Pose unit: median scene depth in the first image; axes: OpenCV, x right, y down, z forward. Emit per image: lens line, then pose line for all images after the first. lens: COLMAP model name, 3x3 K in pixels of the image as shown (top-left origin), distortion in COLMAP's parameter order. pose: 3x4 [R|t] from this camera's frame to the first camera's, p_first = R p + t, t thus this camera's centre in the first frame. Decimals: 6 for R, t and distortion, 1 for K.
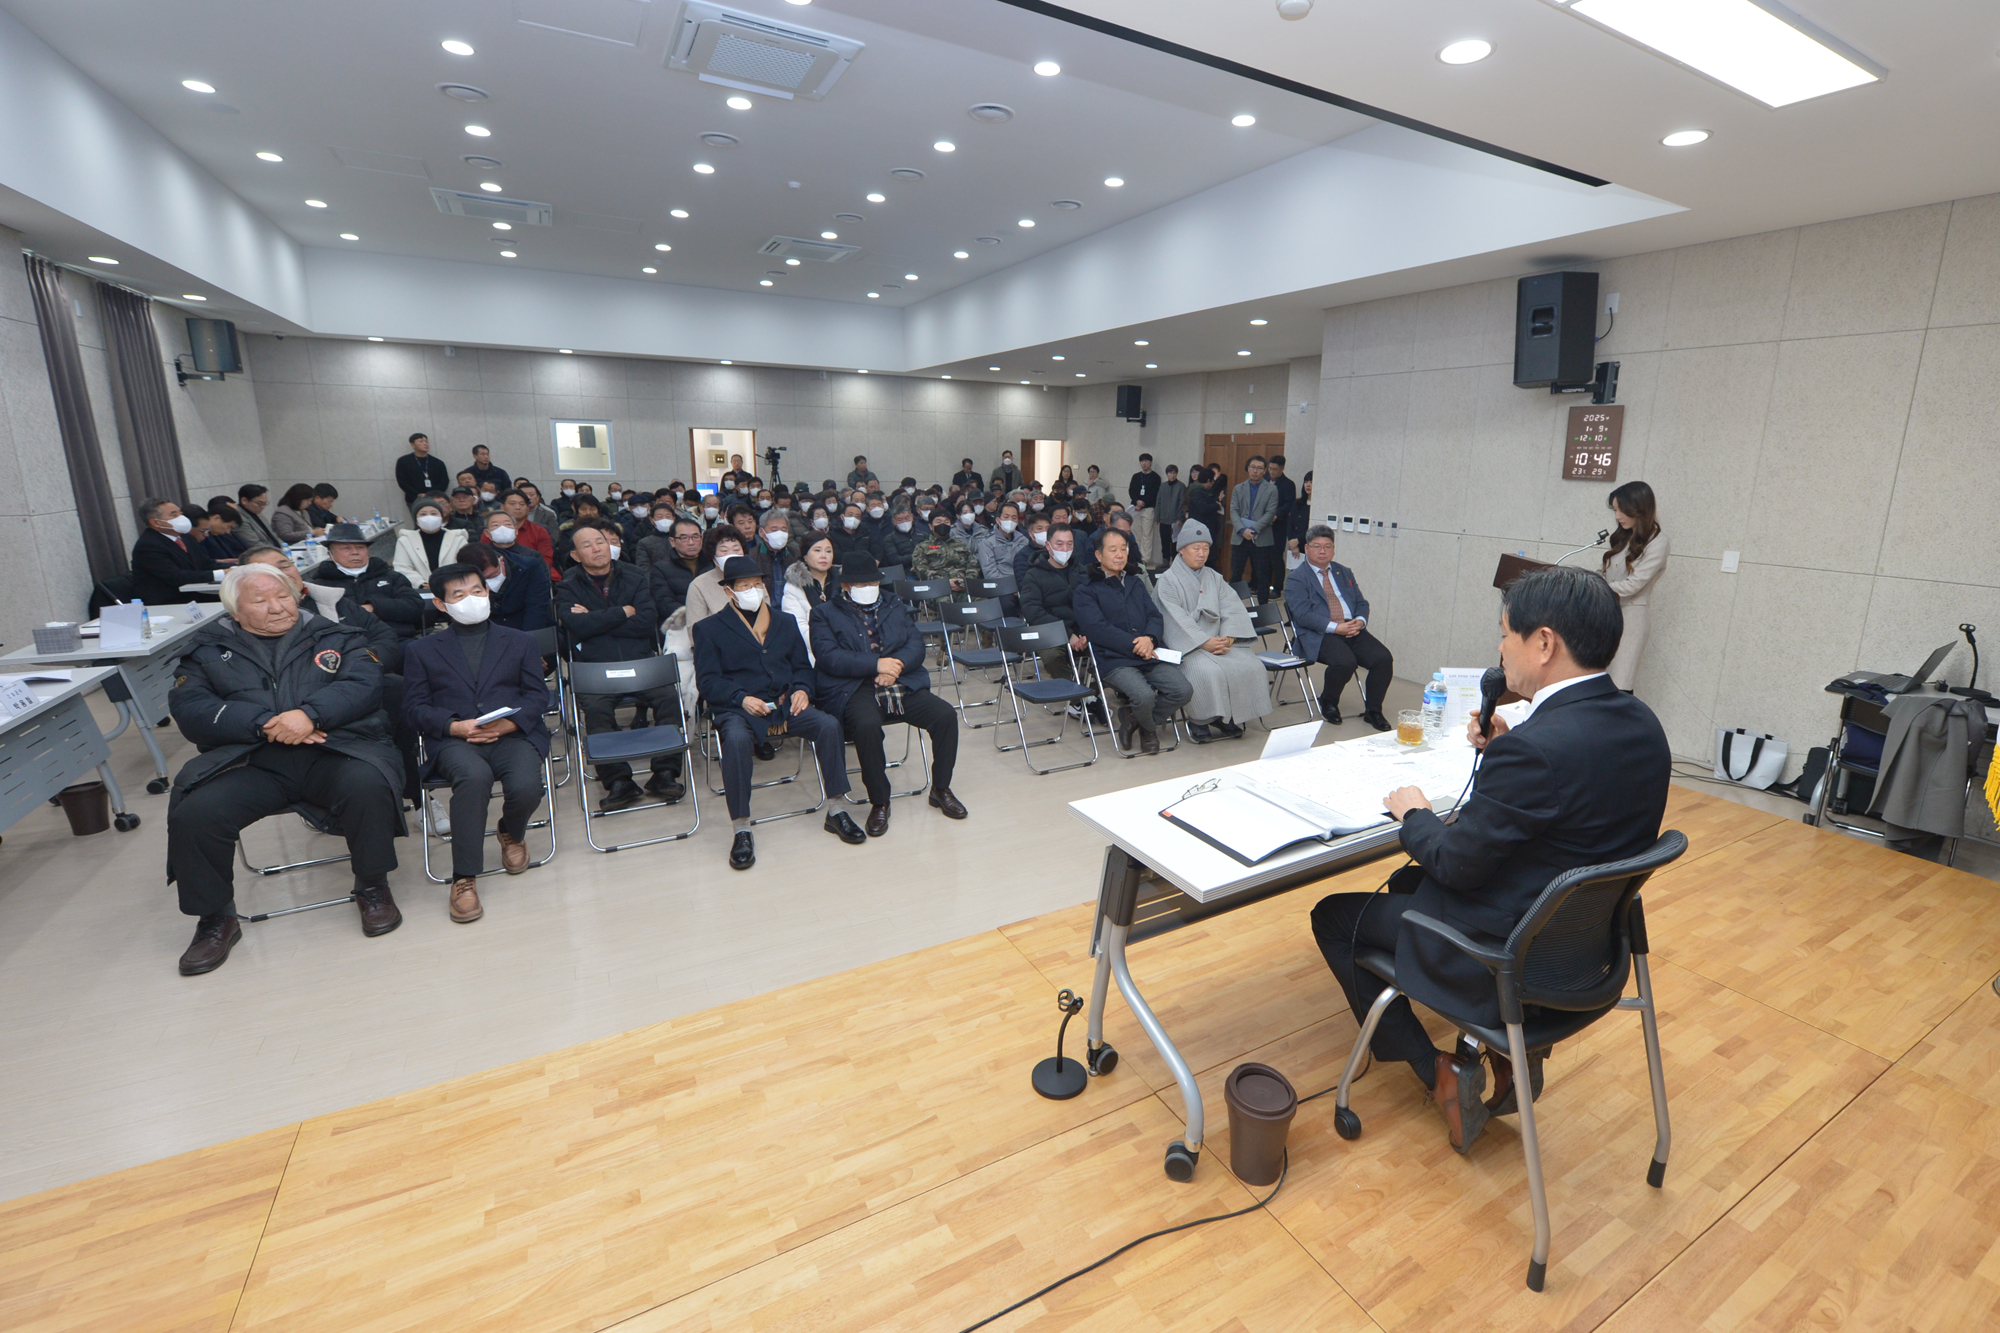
lens RADIAL K [[825.3, 0, 1008.6], [0, 825.3, 650.6], [0, 0, 1]] dist [-0.017427, -0.000095]
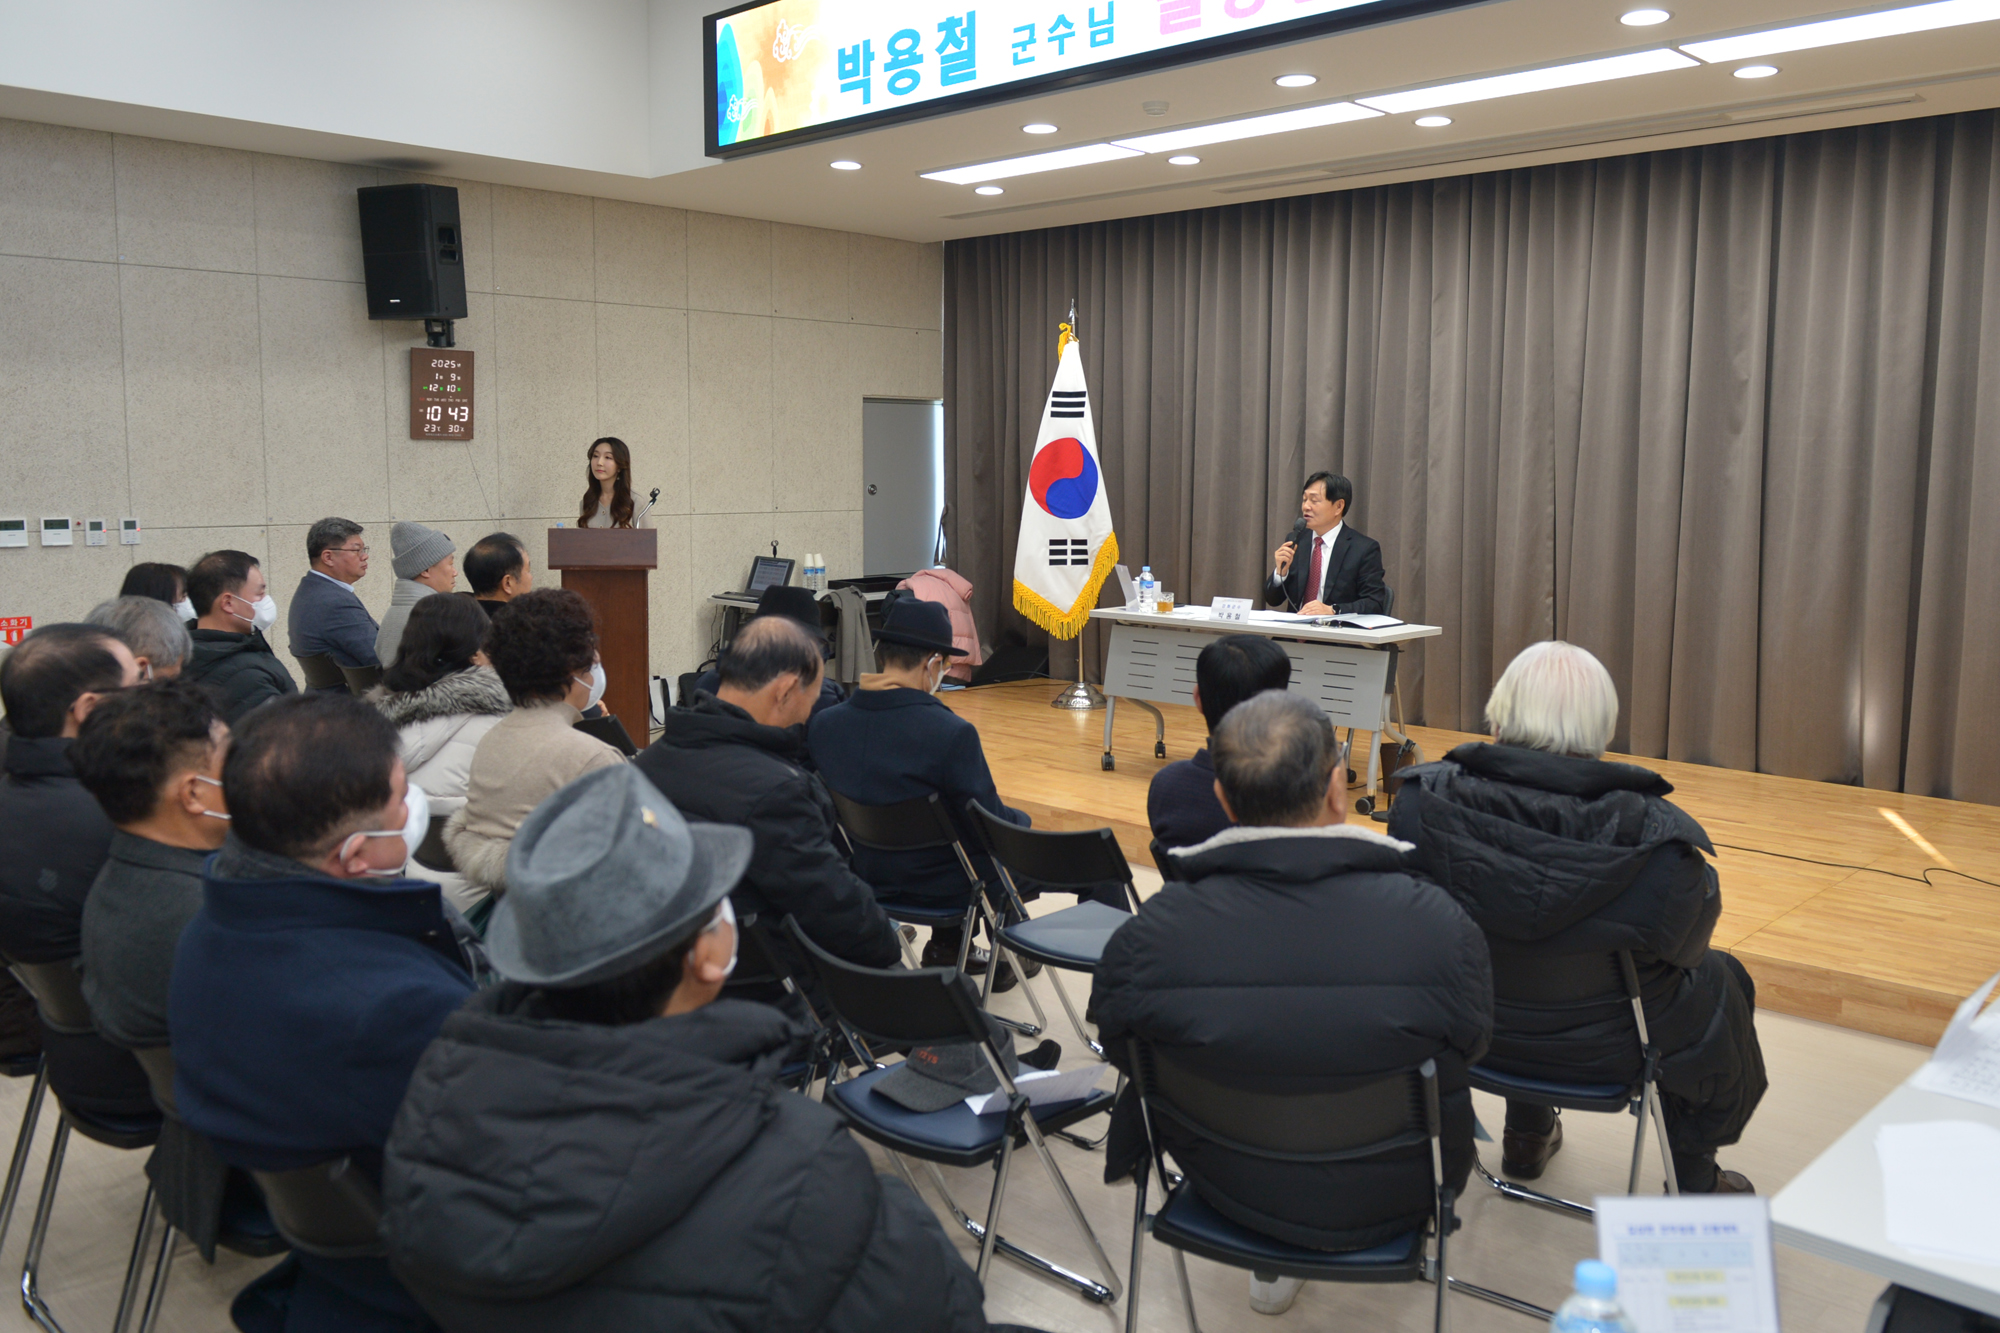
lens RADIAL K [[1668.3, 0, 1001.9], [0, 1668.3, 672.4], [0, 0, 1]] dist [-0.062573, -0.009069]
pose [[-0.295694, -0.137509, 0.945334, -0.894169], [0.200705, 0.958555, 0.202211, -0.181147], [-0.933961, 0.249526, -0.255840, 0.838355]]
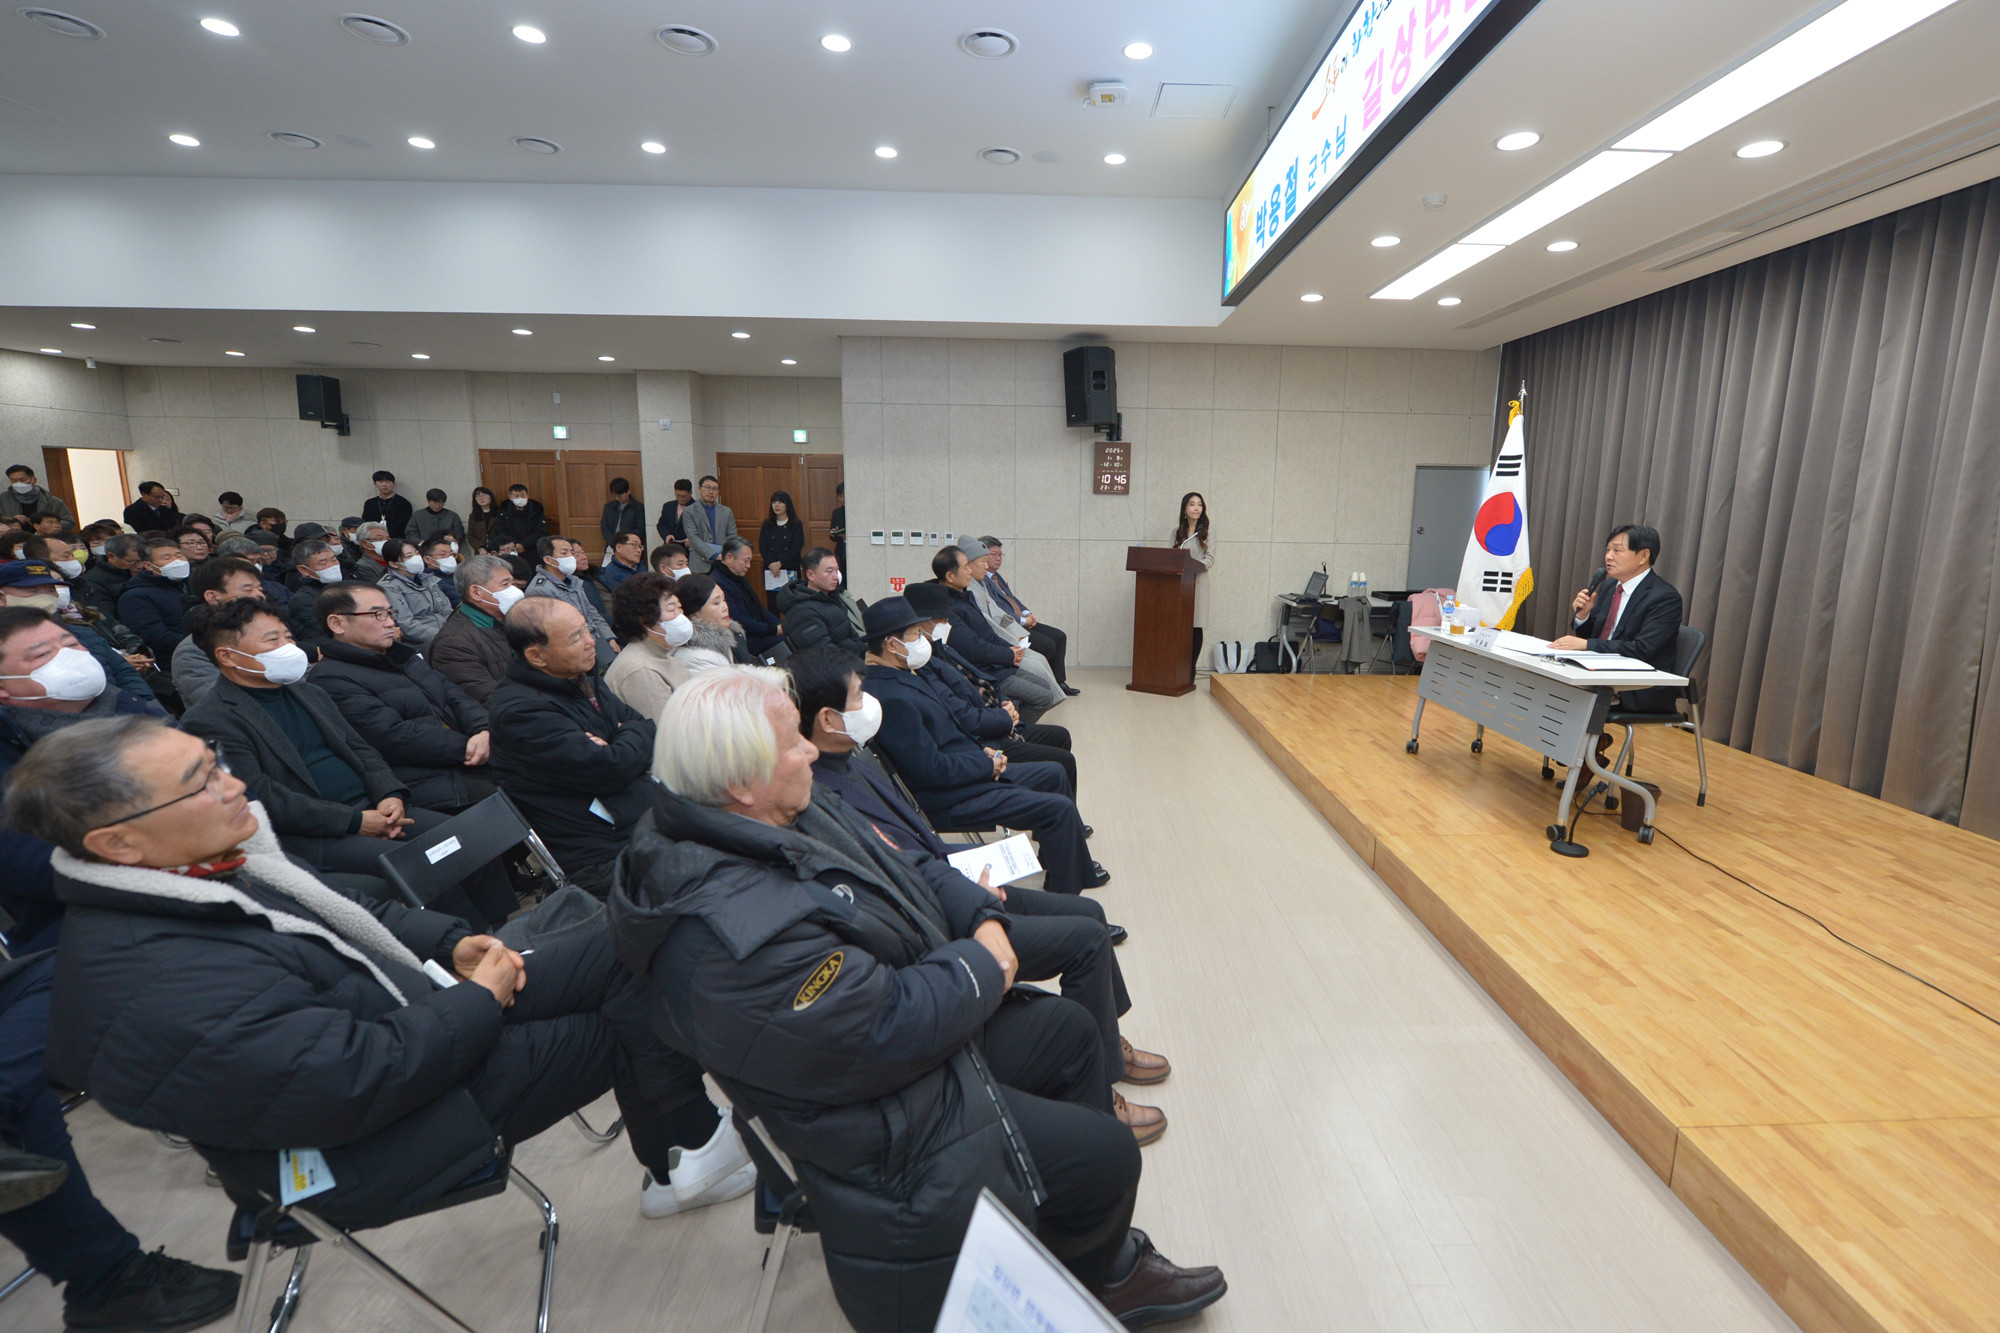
lens RADIAL K [[879.3, 0, 1039.0], [0, 879.3, 657.6], [0, 0, 1]] dist [-0.014978, -0.001603]
pose [[0.487410, -0.164665, 0.857506, -0.623394], [0.191340, 0.978331, 0.079108, -0.065359], [-0.851951, 0.125517, 0.508356, 0.318455]]
